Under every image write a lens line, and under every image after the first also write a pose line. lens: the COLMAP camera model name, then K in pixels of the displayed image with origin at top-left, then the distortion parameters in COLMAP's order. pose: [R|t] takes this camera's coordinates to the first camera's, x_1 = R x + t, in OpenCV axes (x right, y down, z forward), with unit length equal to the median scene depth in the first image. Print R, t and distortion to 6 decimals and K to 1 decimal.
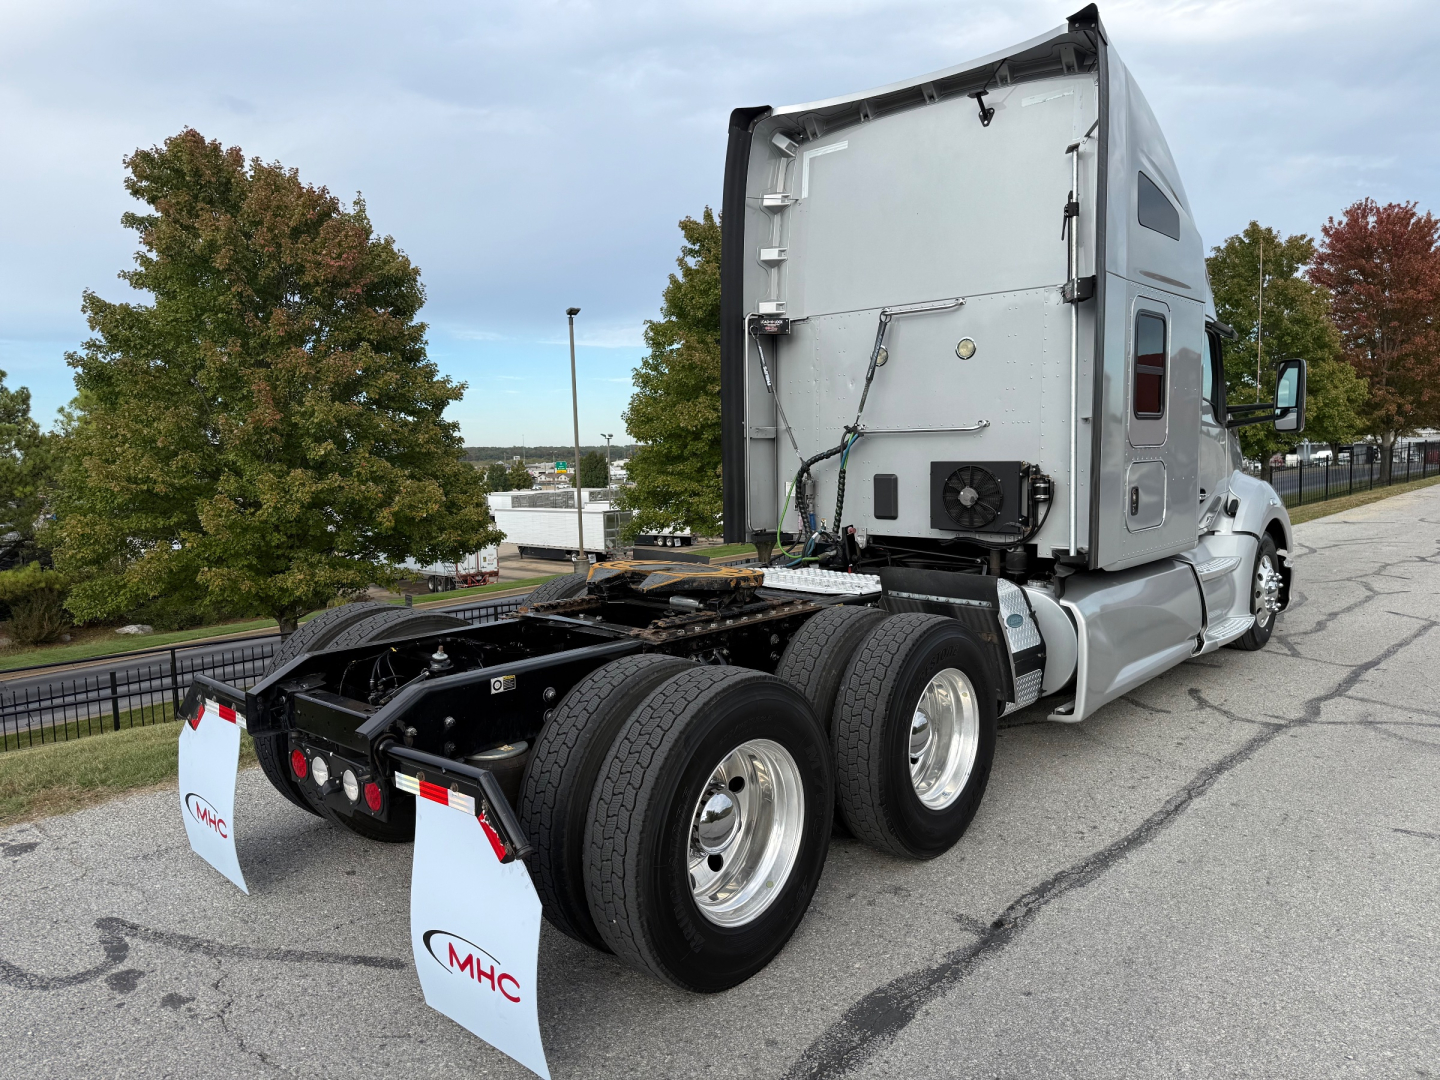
lens RADIAL K [[1002.8, 0, 718.5], [0, 1002.8, 557.7], [0, 0, 1]] dist [0.002015, -0.003448]
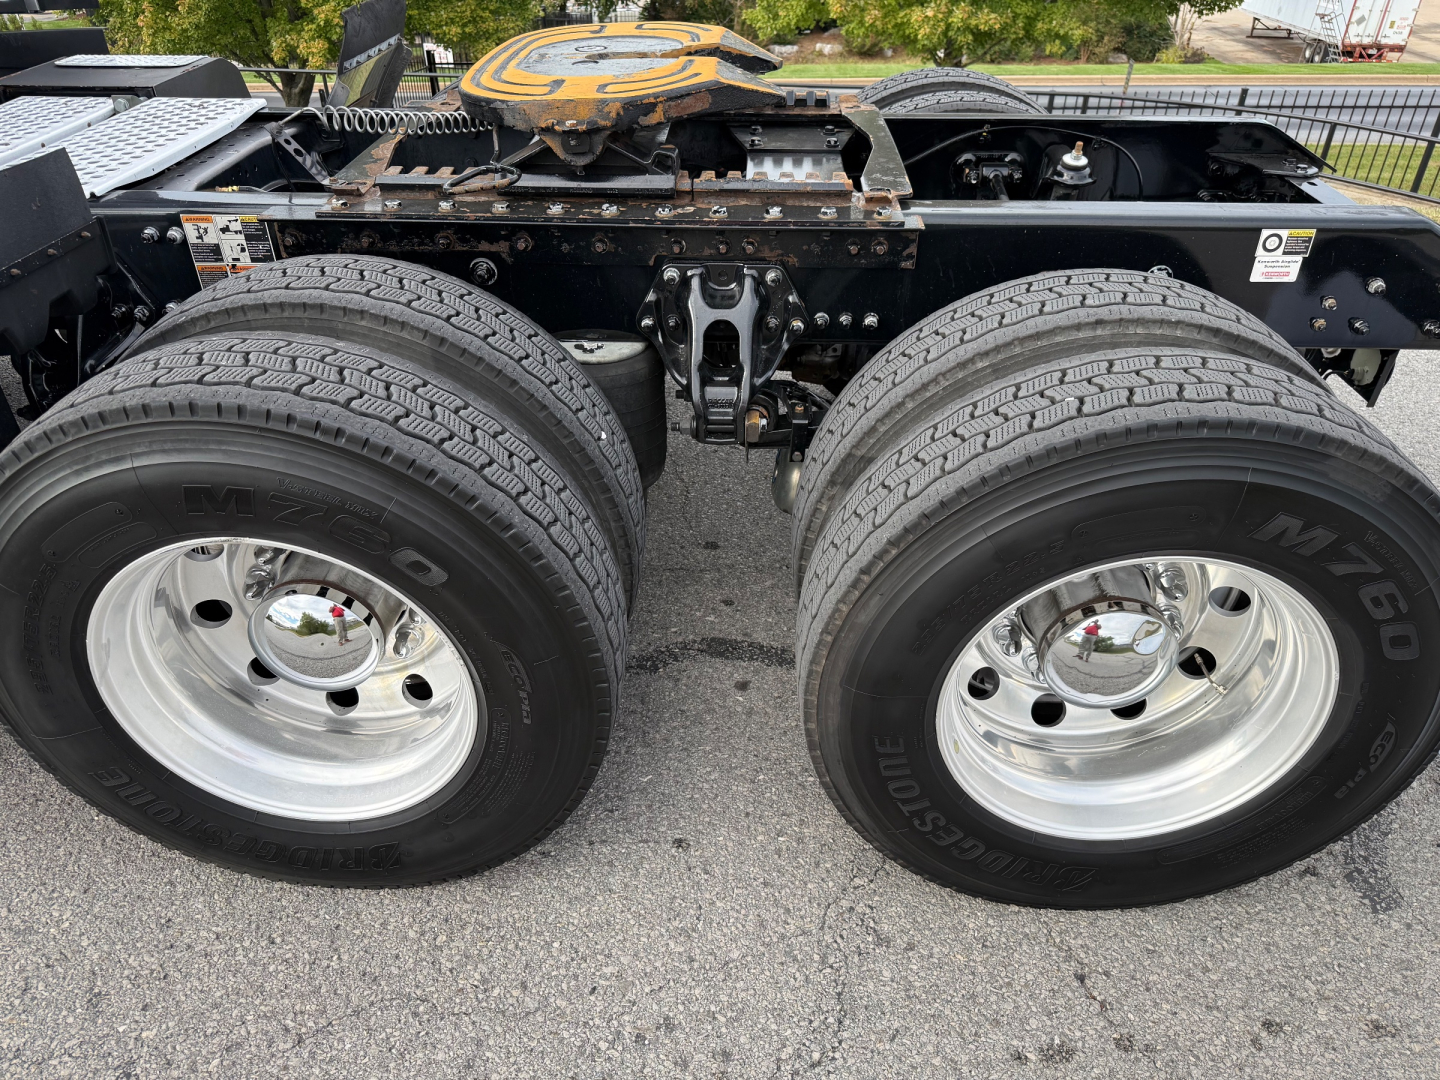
lens RADIAL K [[1017.5, 0, 727.2], [0, 1017.5, 535.3], [0, 0, 1]] dist [0.008887, -0.008946]
pose [[0.664911, 0.440482, -0.603216, 0.136976], [-0.104240, 0.854422, 0.509017, -0.020011], [0.739613, -0.275572, 0.614030, 0.217664]]
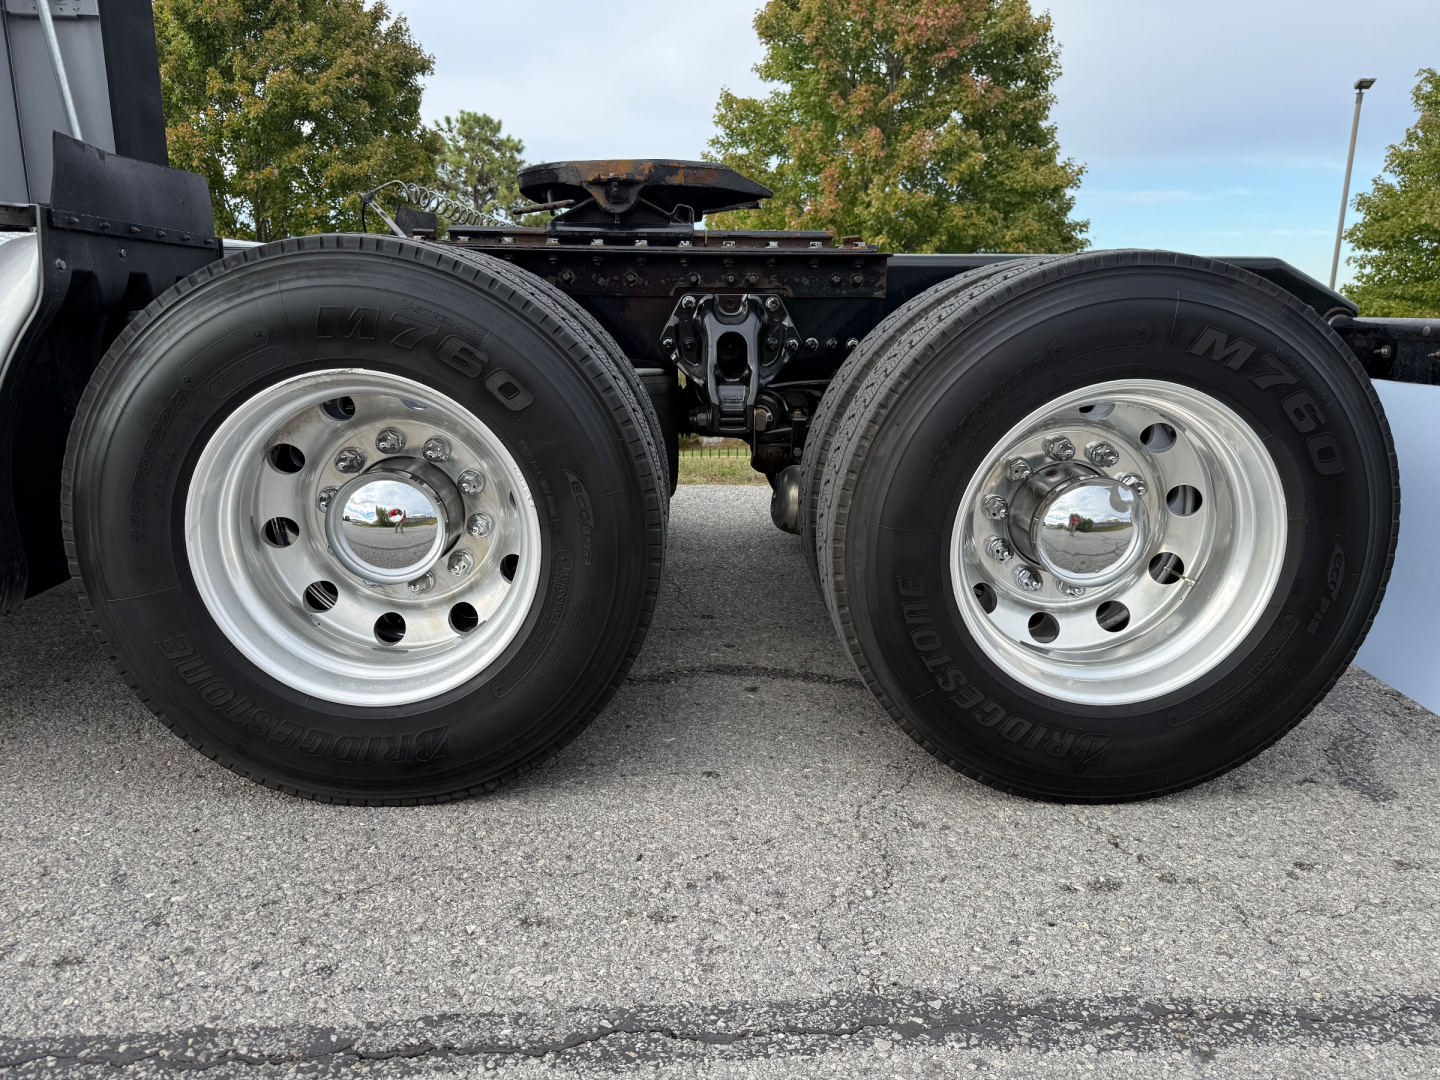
lens RADIAL K [[1008.8, 0, 725.4], [0, 1008.8, 544.4], [0, 0, 1]] dist [0.040836, -0.048446]
pose [[0.713967, 0.193390, -0.672943, 0.151122], [-0.104485, 0.979766, 0.170710, 0.014860], [0.692340, -0.051569, 0.719726, 0.197623]]
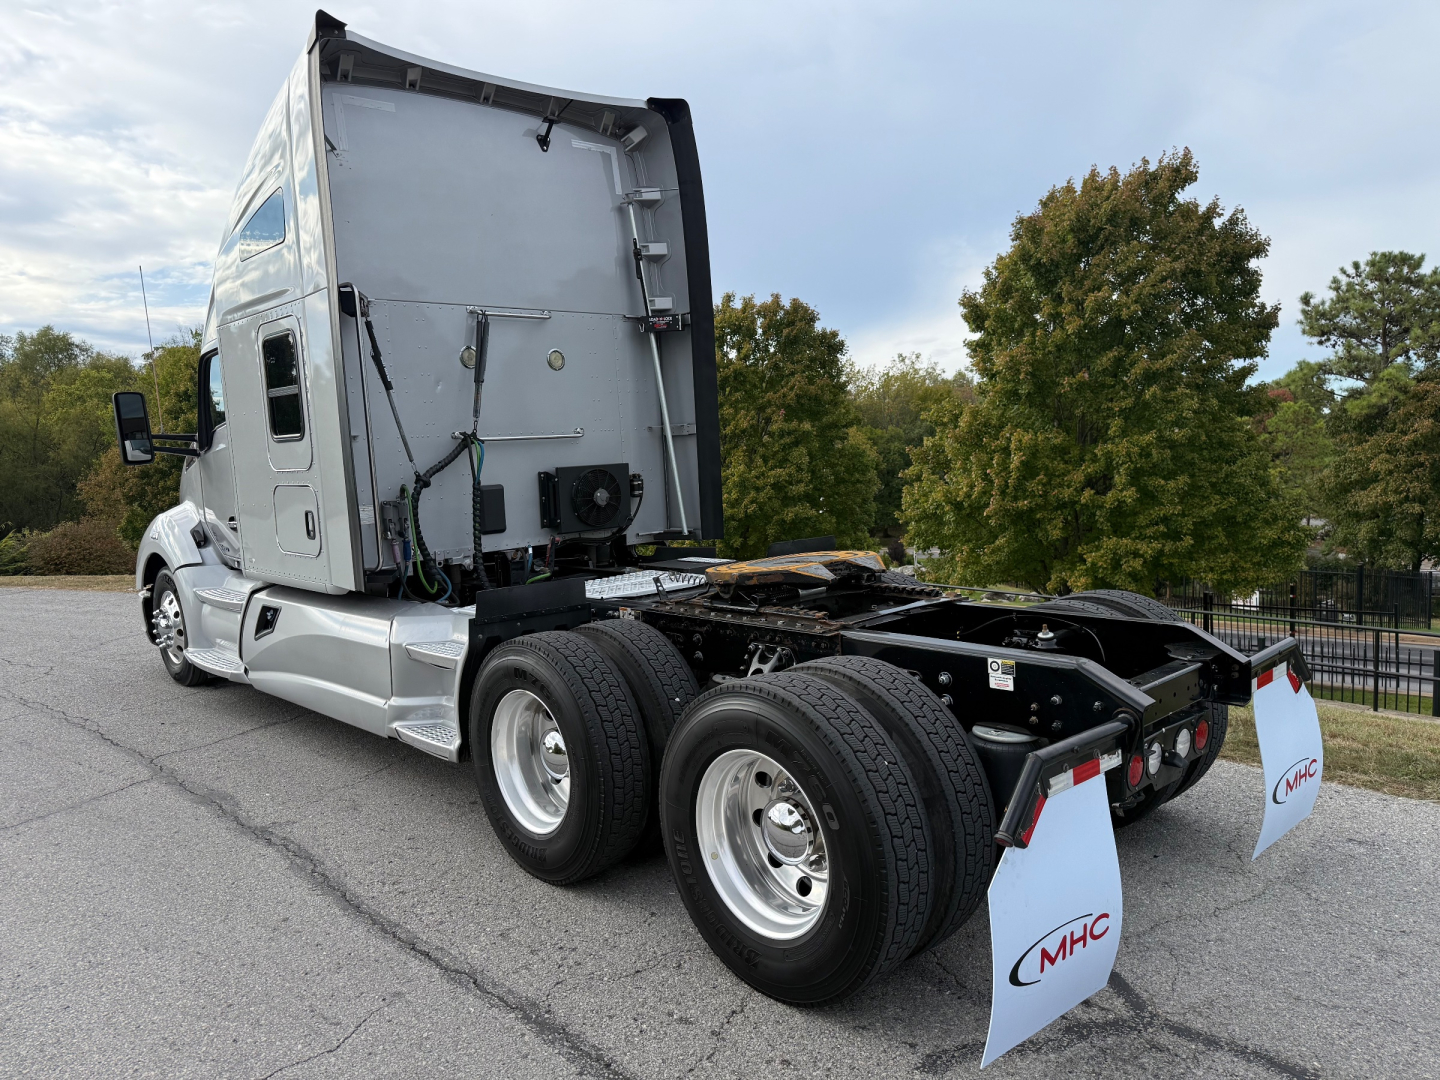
lens RADIAL K [[997.6, 0, 684.9], [0, 997.6, 564.3], [0, 0, 1]] dist [0.000401, -0.006141]
pose [[-0.096493, 0.129843, -0.986828, 0.253420], [-0.064306, 0.988570, 0.136361, -0.033601], [0.993254, 0.076617, -0.087040, 0.281498]]
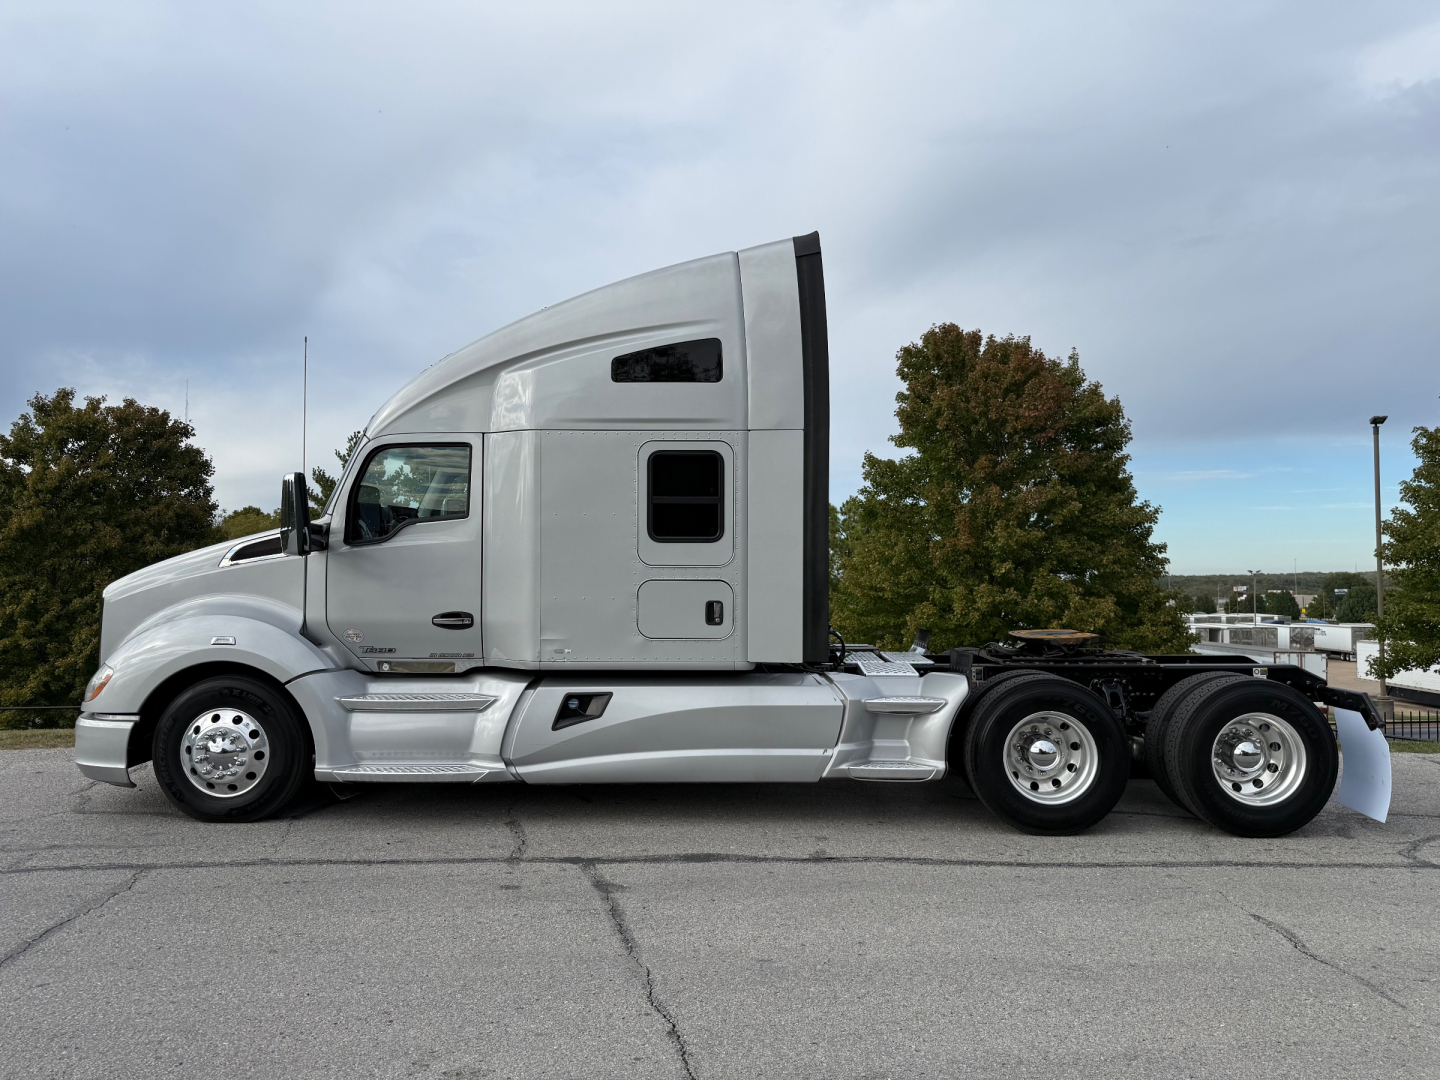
lens RADIAL K [[1006.7, 0, 720.0], [0, 1006.7, 540.0], [0, 0, 1]] dist [0.090869, -0.135630]
pose [[0.668654, -0.010600, -0.743498, 0.237951], [-0.091035, 0.991209, -0.096003, 0.005082], [0.737980, 0.131877, 0.661811, -0.048502]]
